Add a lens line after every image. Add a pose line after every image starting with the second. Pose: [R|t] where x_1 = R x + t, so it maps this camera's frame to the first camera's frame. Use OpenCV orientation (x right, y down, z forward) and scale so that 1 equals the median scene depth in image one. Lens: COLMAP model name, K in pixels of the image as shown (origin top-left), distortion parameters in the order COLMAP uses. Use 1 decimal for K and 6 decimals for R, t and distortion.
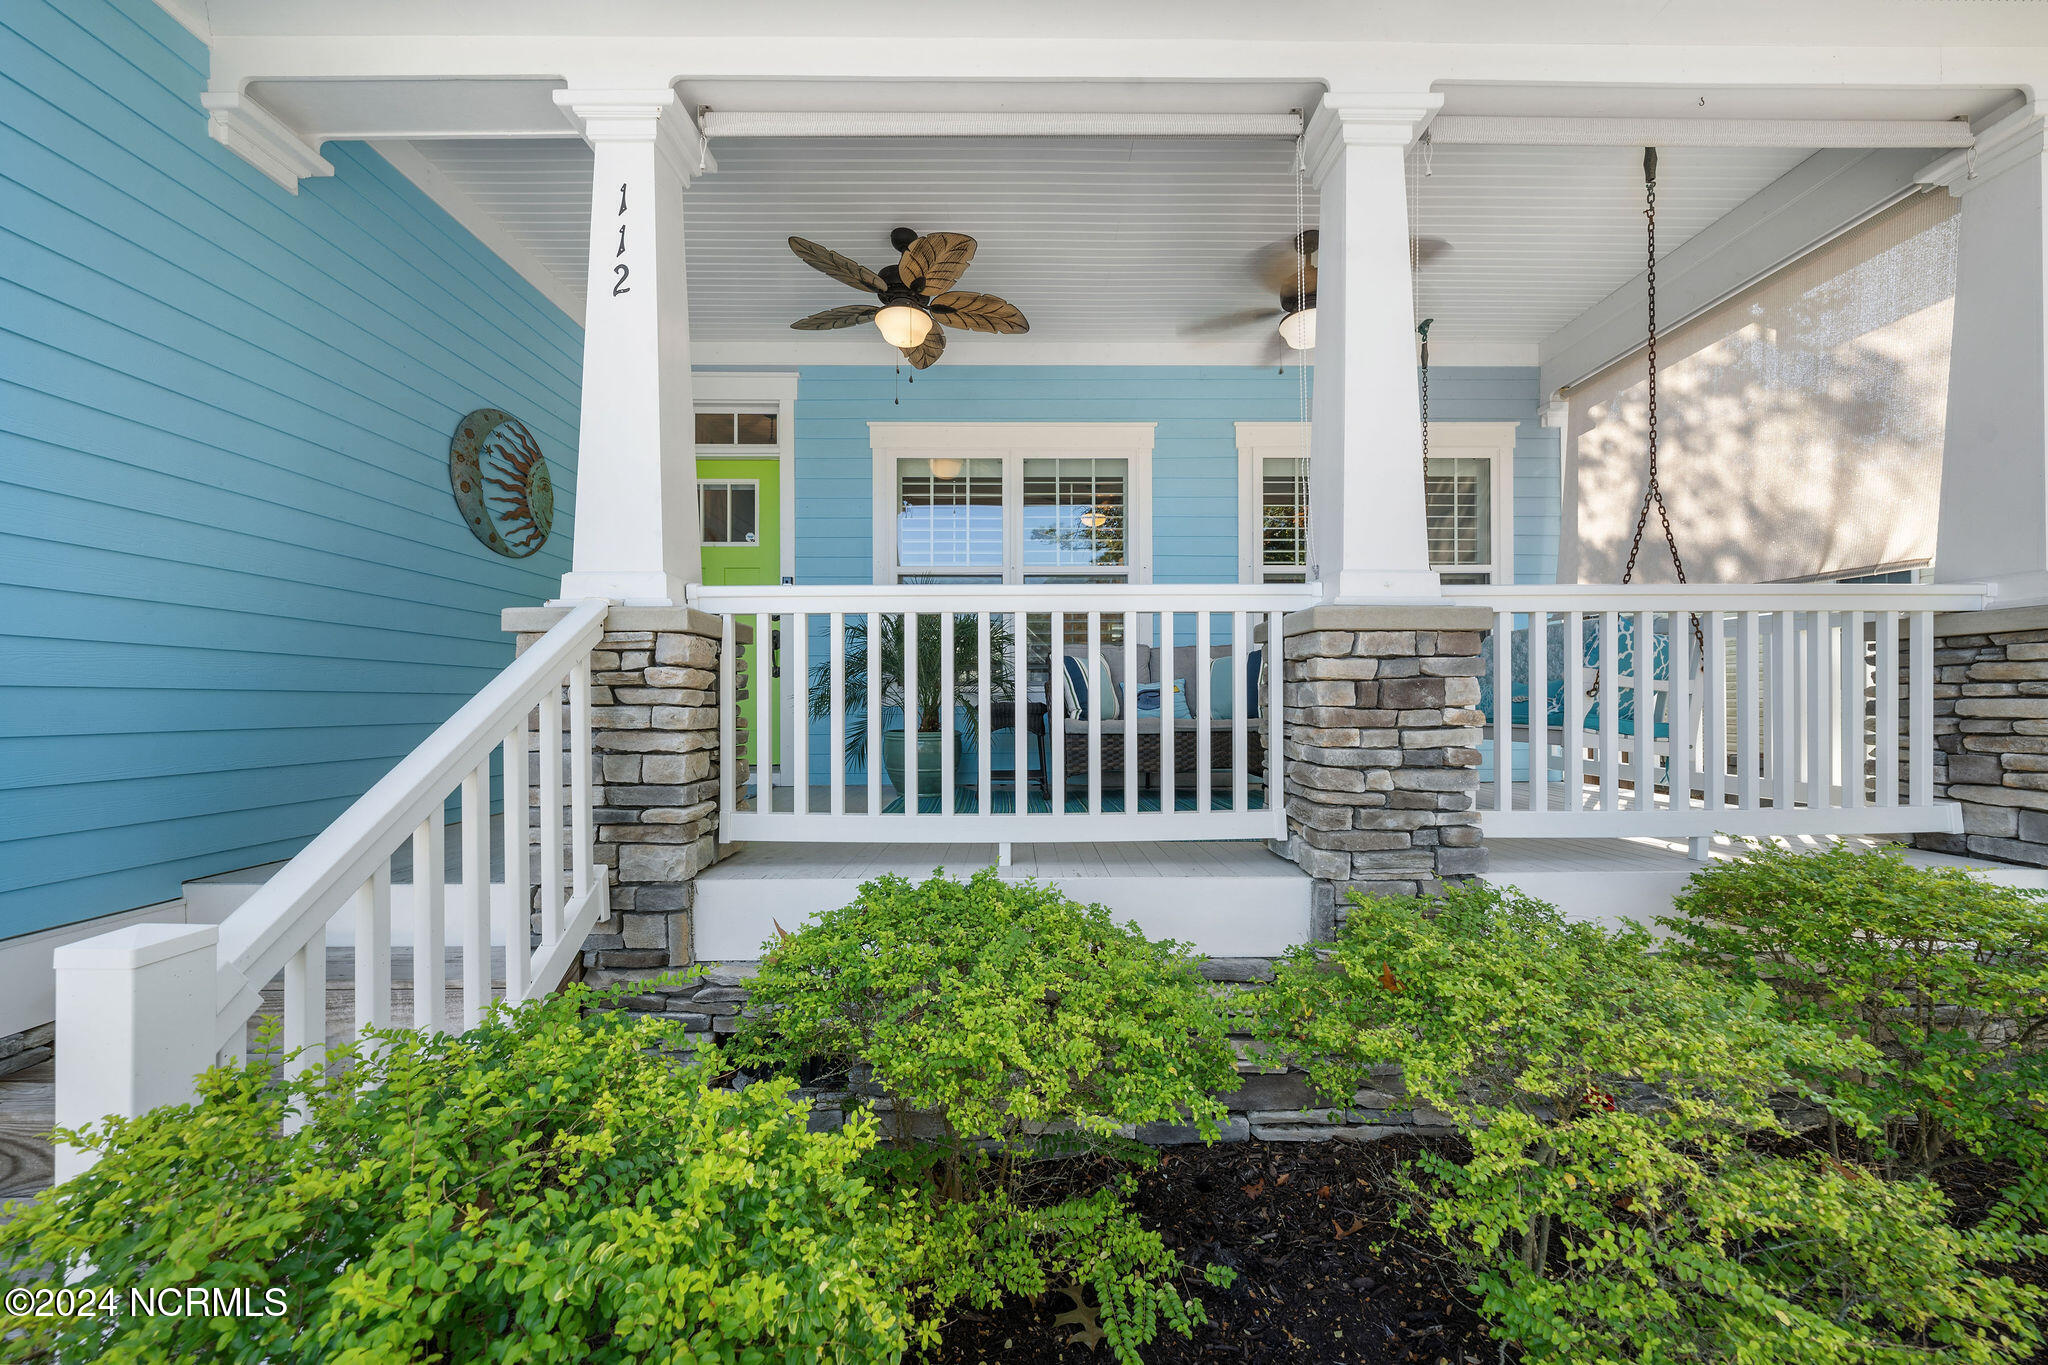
lens RADIAL K [[704.7, 0, 1026.4], [0, 704.7, 694.7], [0, 0, 1]] dist [0.000308, -0.000378]
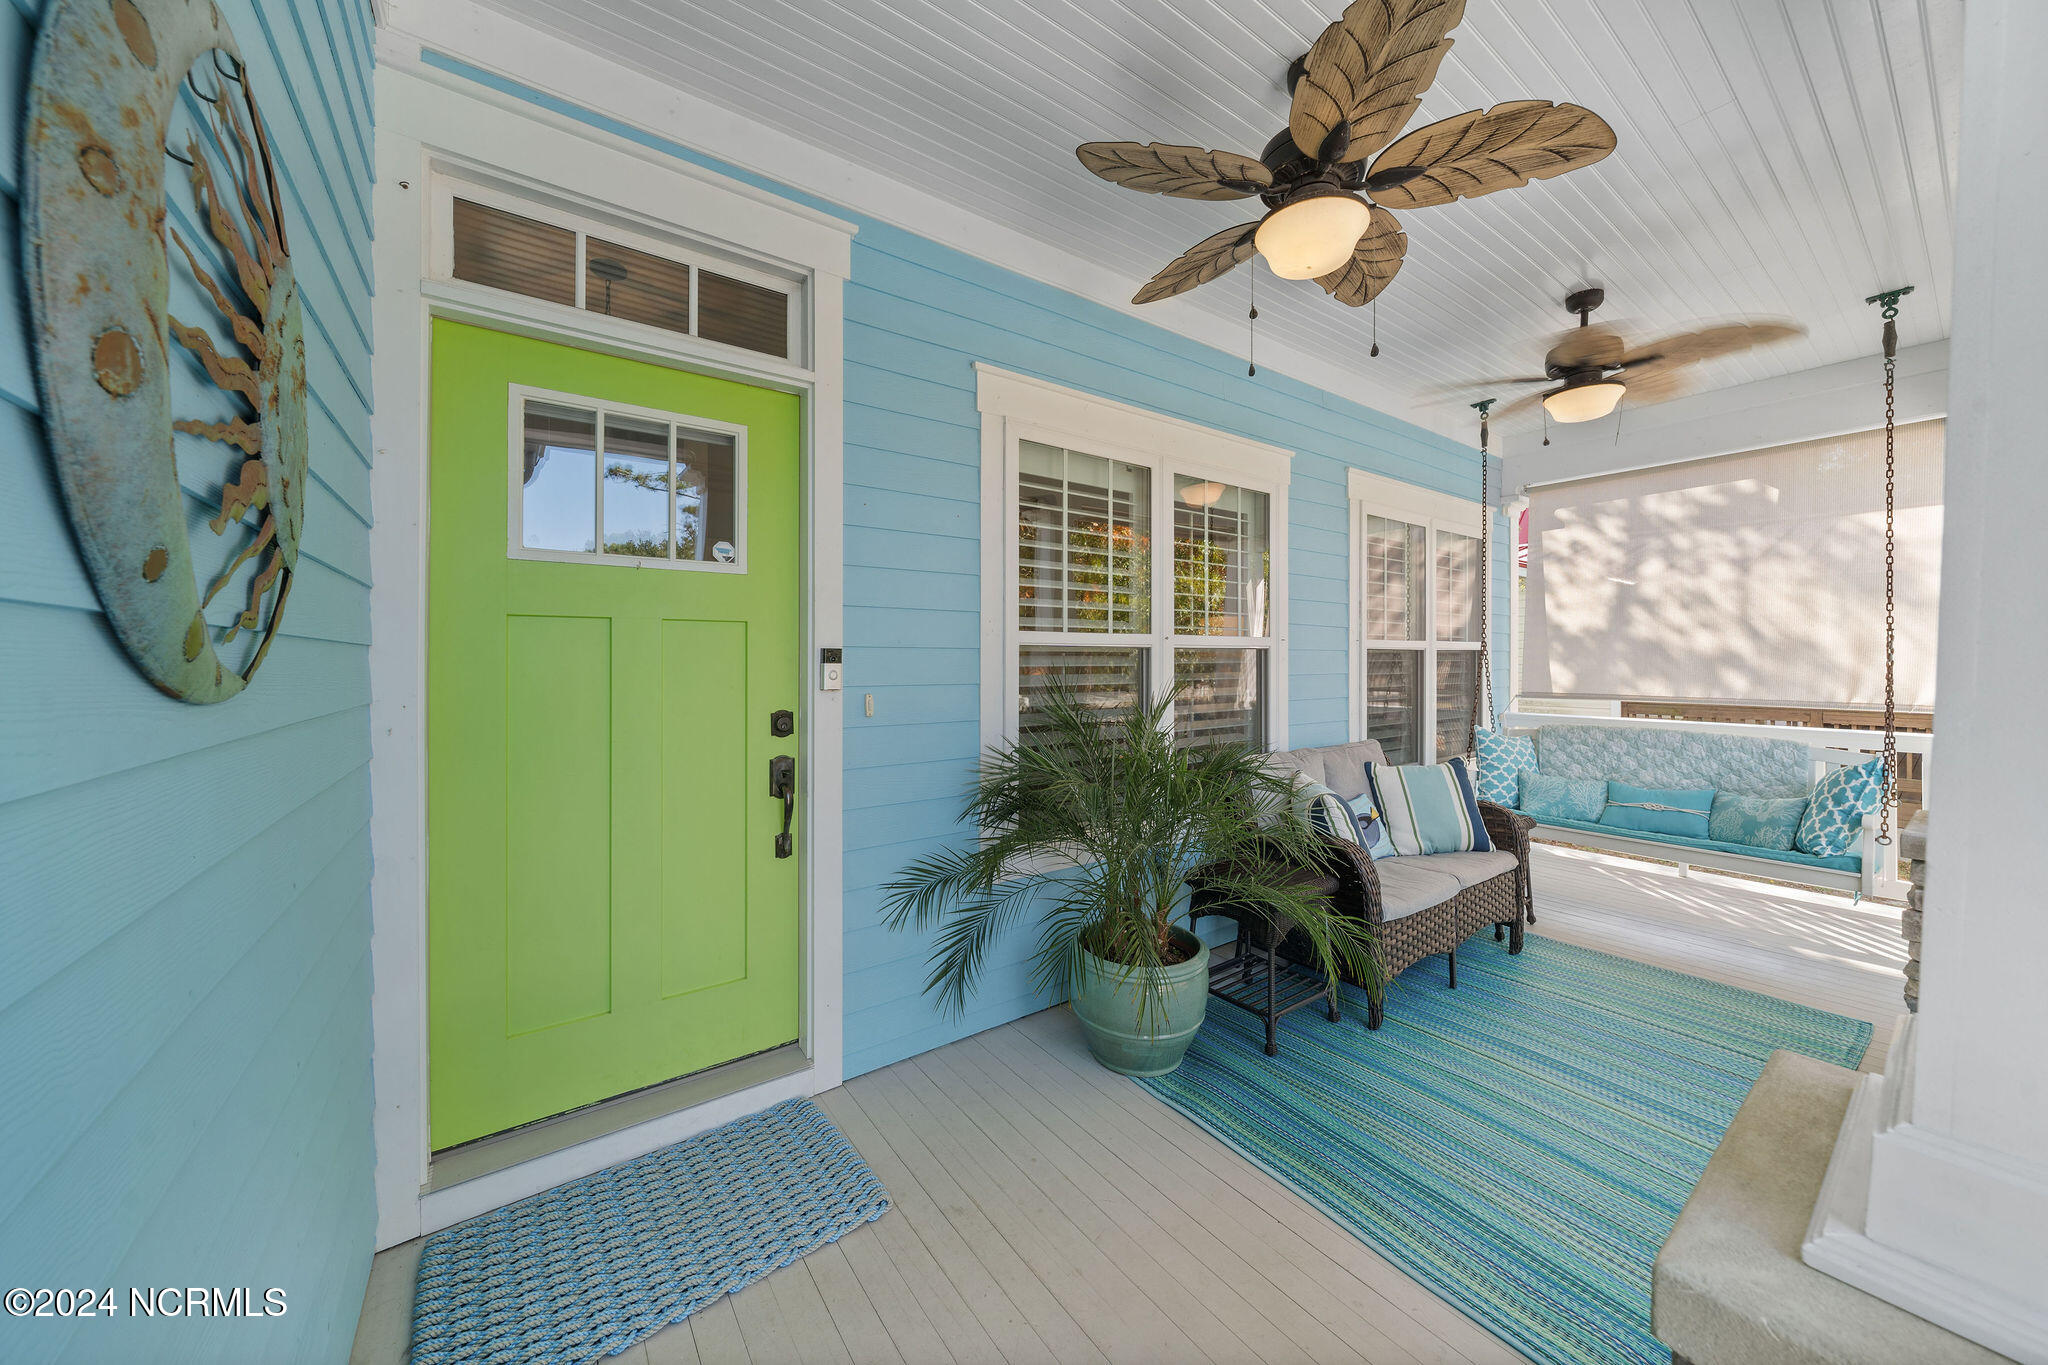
lens RADIAL K [[704.7, 0, 1027.6], [0, 704.7, 663.3], [0, 0, 1]] dist [0.000308, -0.000378]
pose [[0.810574, -0.006549, 0.585600, -0.638834], [0.003870, 0.999976, 0.005826, -0.196924], [-0.585623, -0.002456, 0.810579, 0.671012]]
